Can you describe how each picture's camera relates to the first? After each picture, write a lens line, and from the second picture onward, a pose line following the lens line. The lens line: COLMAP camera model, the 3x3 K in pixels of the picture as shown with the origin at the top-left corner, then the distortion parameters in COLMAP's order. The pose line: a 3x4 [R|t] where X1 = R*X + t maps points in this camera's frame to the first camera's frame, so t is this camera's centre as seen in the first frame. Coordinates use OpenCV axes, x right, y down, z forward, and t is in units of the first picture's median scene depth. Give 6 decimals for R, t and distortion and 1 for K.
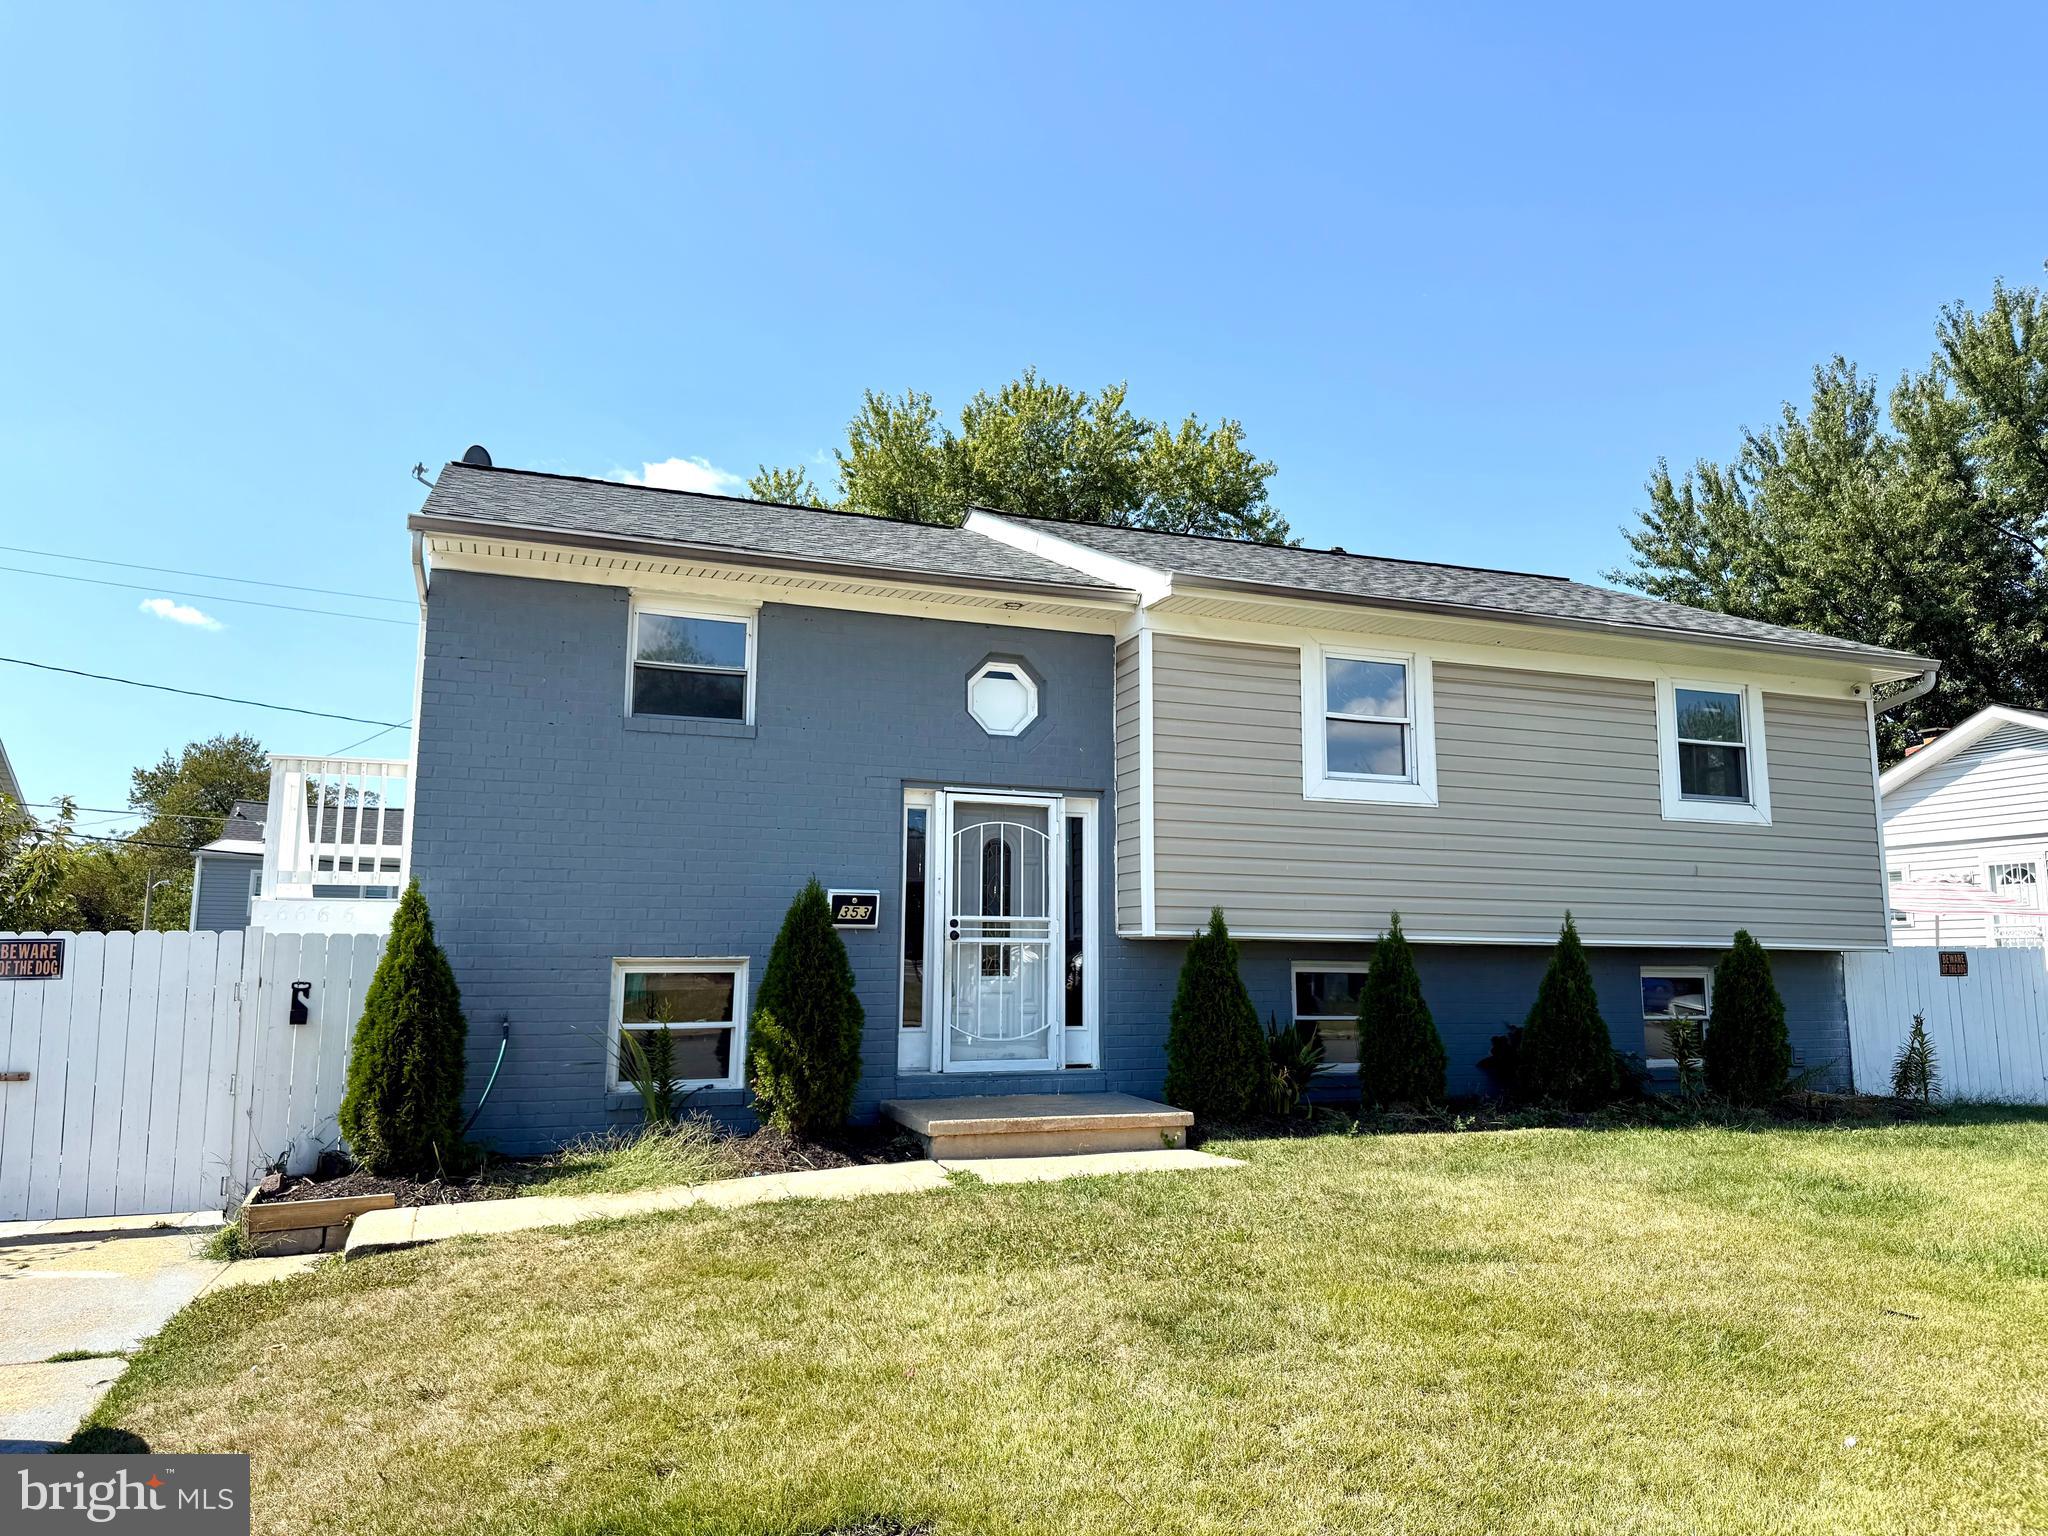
lens RADIAL K [[1412.0, 0, 1030.4], [0, 1412.0, 757.6], [0, 0, 1]] dist [0.097174, -0.155914]
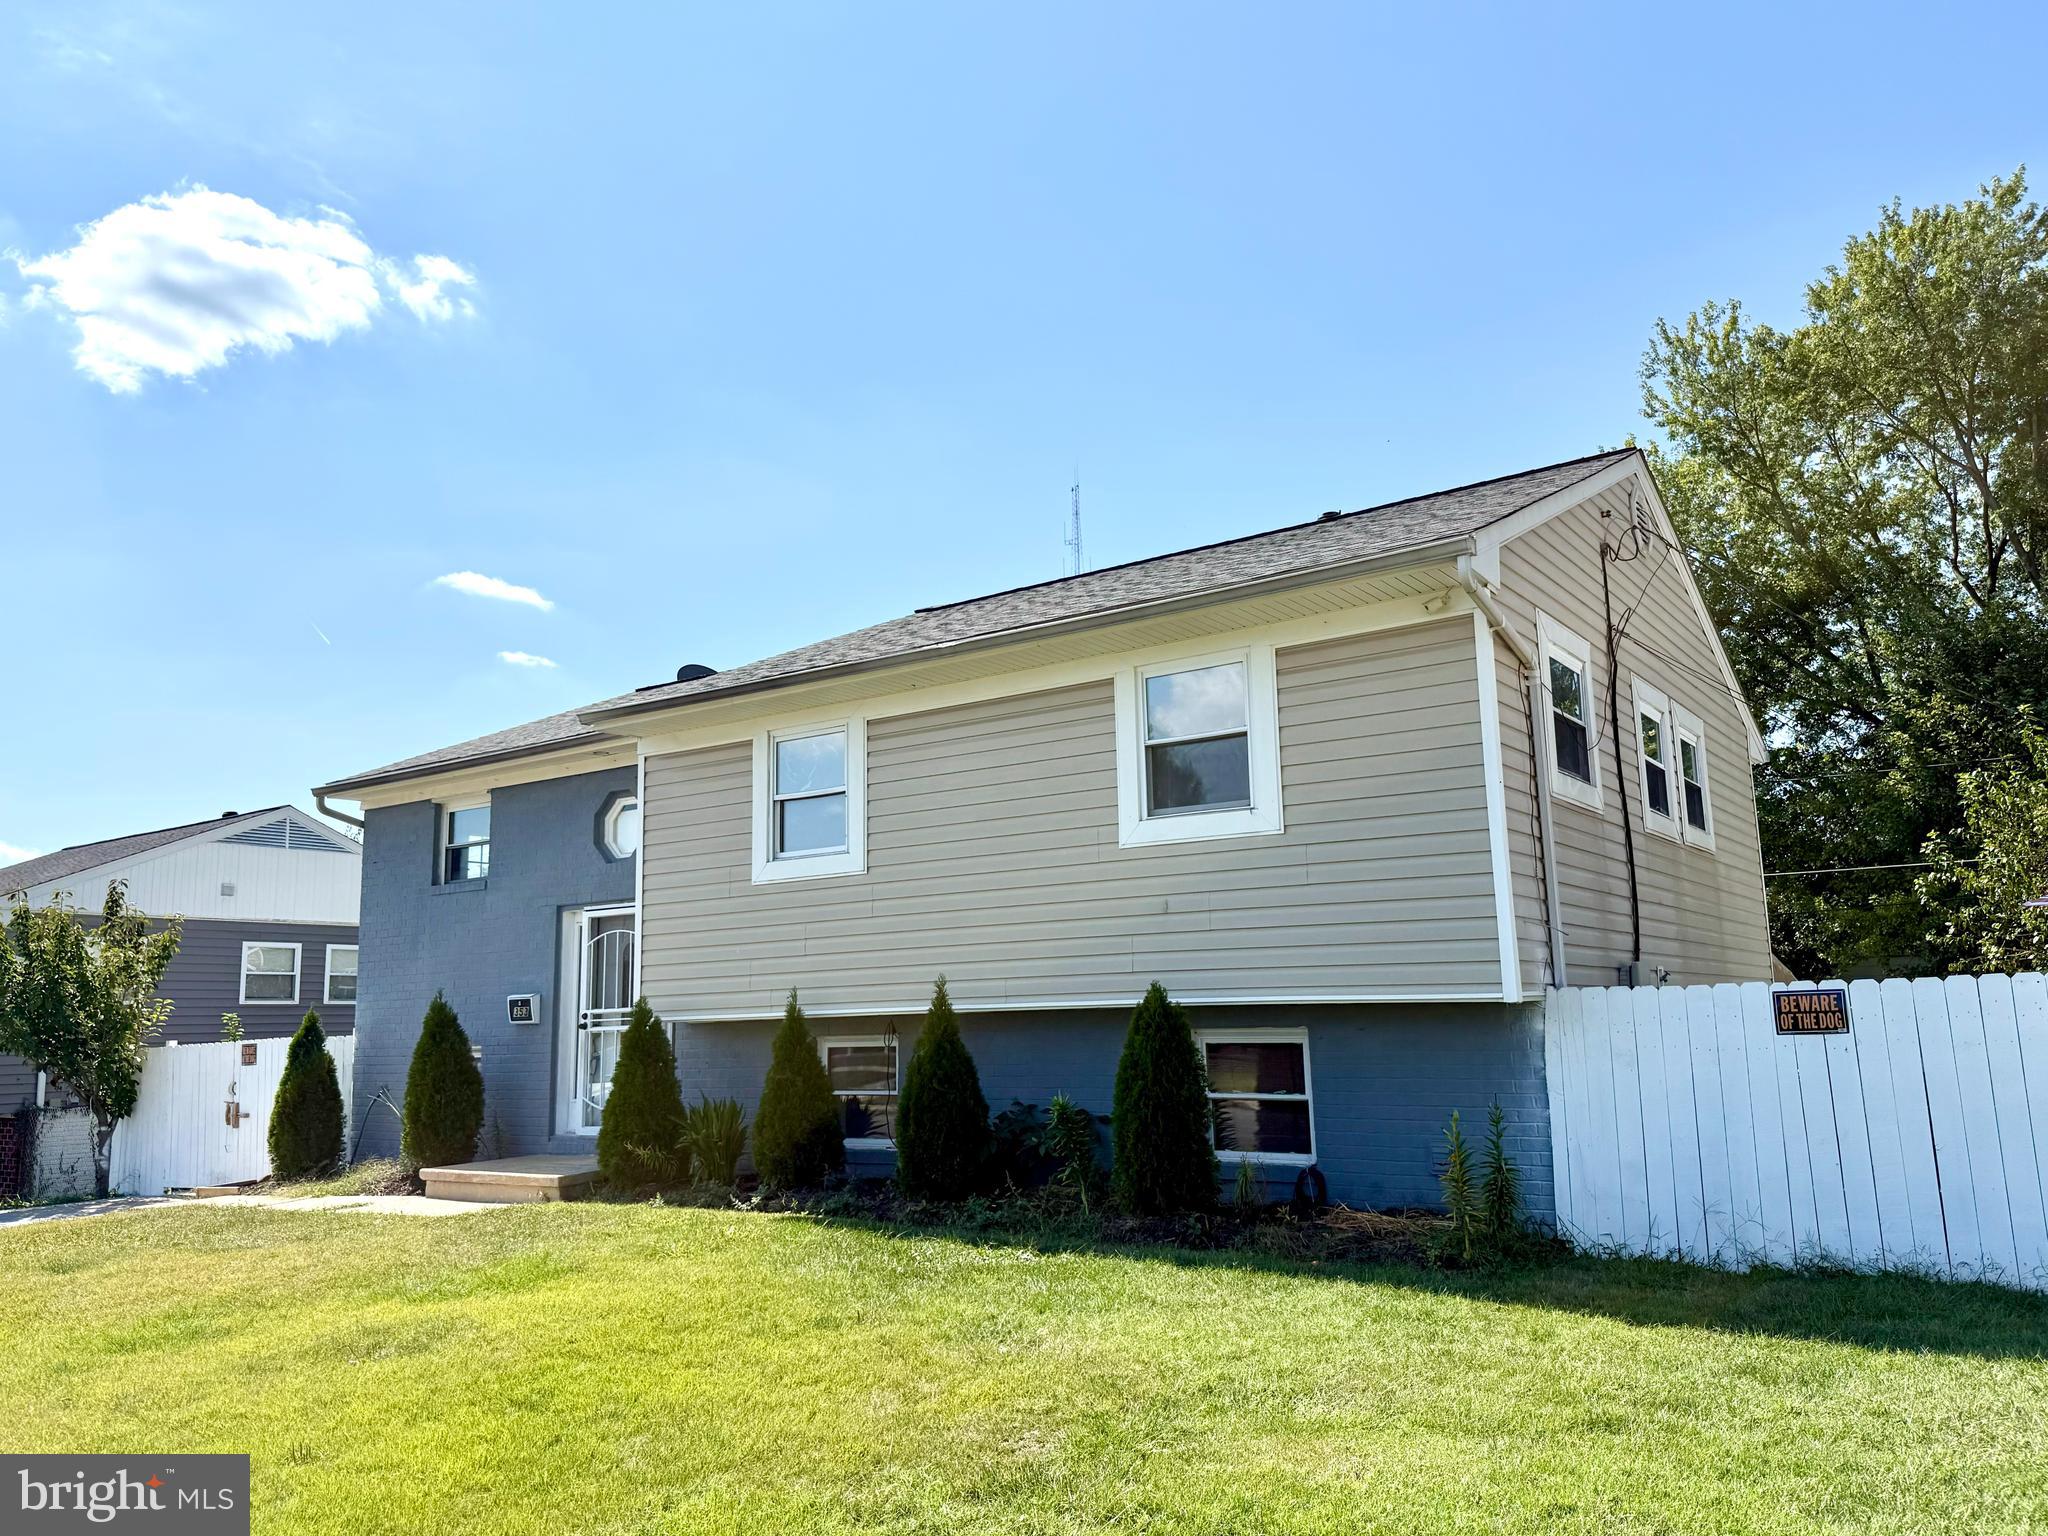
lens RADIAL K [[1551.6, 0, 1024.0], [0, 1551.6, 768.0], [0, 0, 1]] dist [0.185881, -0.476792]
pose [[0.552012, -0.155162, -0.819273, 1.293932], [0.145603, 0.985375, -0.088516, 0.078114], [0.821025, -0.070427, 0.566531, 0.528870]]
